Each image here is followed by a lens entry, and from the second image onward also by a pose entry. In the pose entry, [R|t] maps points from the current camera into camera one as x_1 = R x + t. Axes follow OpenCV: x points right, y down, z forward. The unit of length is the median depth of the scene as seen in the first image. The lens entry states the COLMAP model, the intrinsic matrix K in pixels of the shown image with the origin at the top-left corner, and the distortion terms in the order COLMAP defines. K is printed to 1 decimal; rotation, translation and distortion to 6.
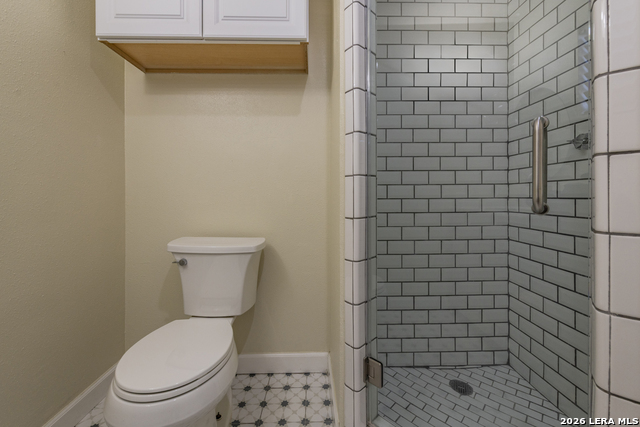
lens RADIAL K [[260.7, 0, 320.2], [0, 260.7, 192.8], [0, 0, 1]] dist [-0.000464, -0.000118]
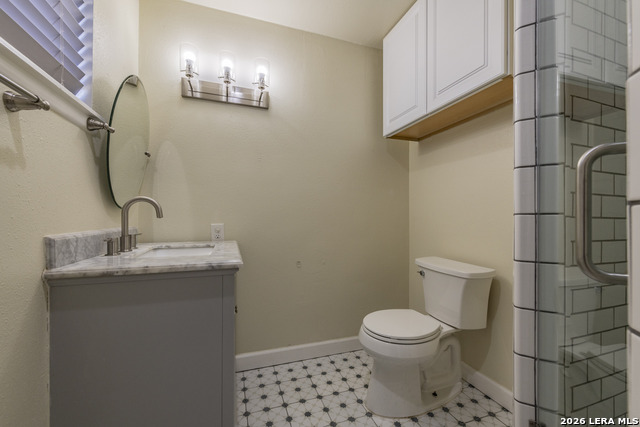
lens RADIAL K [[251.6, 0, 320.0], [0, 251.6, 213.5], [0, 0, 1]] dist [0.000435, -0.000087]
pose [[0.311933, -0.006169, -0.950084, 0.605573], [0.000193, 0.999979, -0.006430, -0.052810], [0.950104, 0.001822, 0.311928, 0.035574]]
